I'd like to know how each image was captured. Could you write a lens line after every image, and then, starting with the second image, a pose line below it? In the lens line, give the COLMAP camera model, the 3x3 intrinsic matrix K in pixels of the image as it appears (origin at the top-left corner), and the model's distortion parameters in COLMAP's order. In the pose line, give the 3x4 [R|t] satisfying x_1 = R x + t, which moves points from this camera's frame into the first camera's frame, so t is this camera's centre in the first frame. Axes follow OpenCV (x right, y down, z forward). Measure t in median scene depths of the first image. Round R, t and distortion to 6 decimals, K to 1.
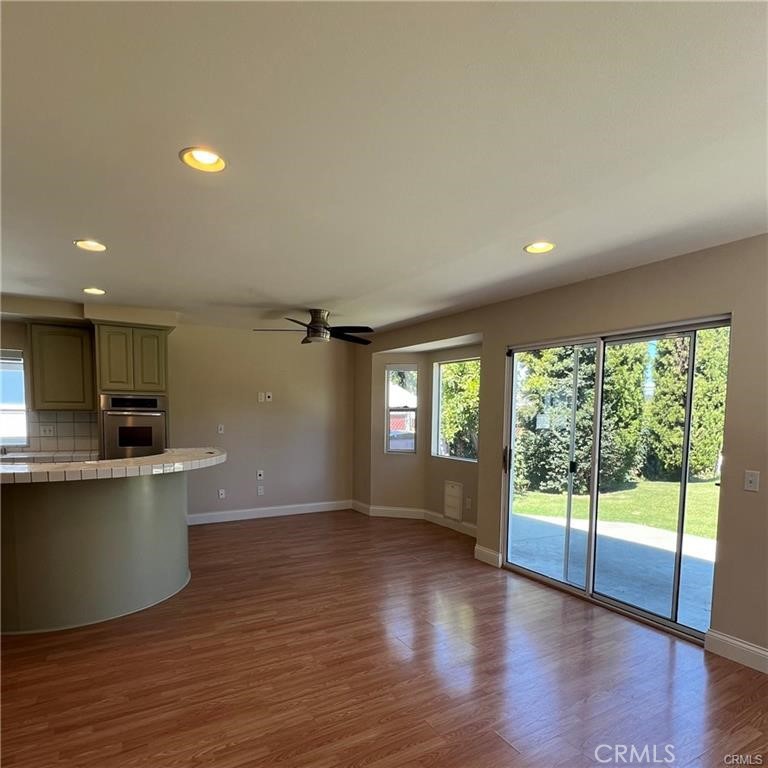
lens RADIAL K [[500.1, 0, 382.0], [0, 500.1, 420.4], [0, 0, 1]] dist [0.033389, -0.003159]
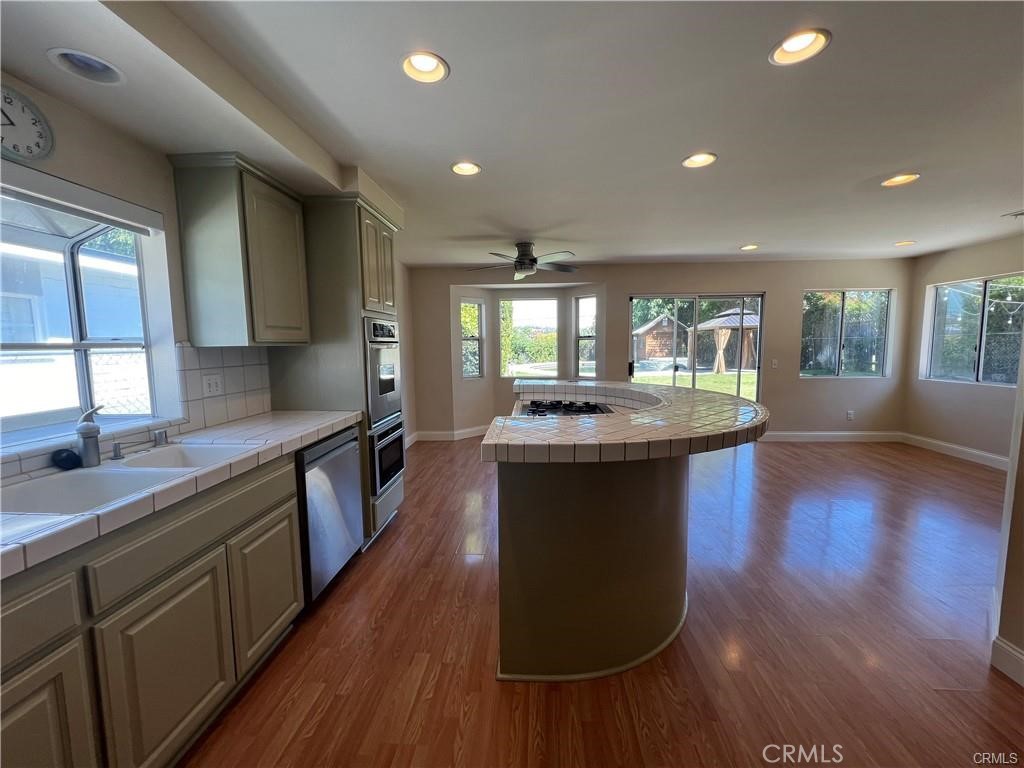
lens RADIAL K [[408.3, 0, 517.1], [0, 408.3, 384.6], [0, 0, 1]] dist [0.001638, 0.001806]
pose [[0.540246, -0.101516, 0.835362, -1.487381], [0.033230, 0.994496, 0.099364, -0.018063], [-0.840851, -0.025922, 0.540645, 0.946286]]
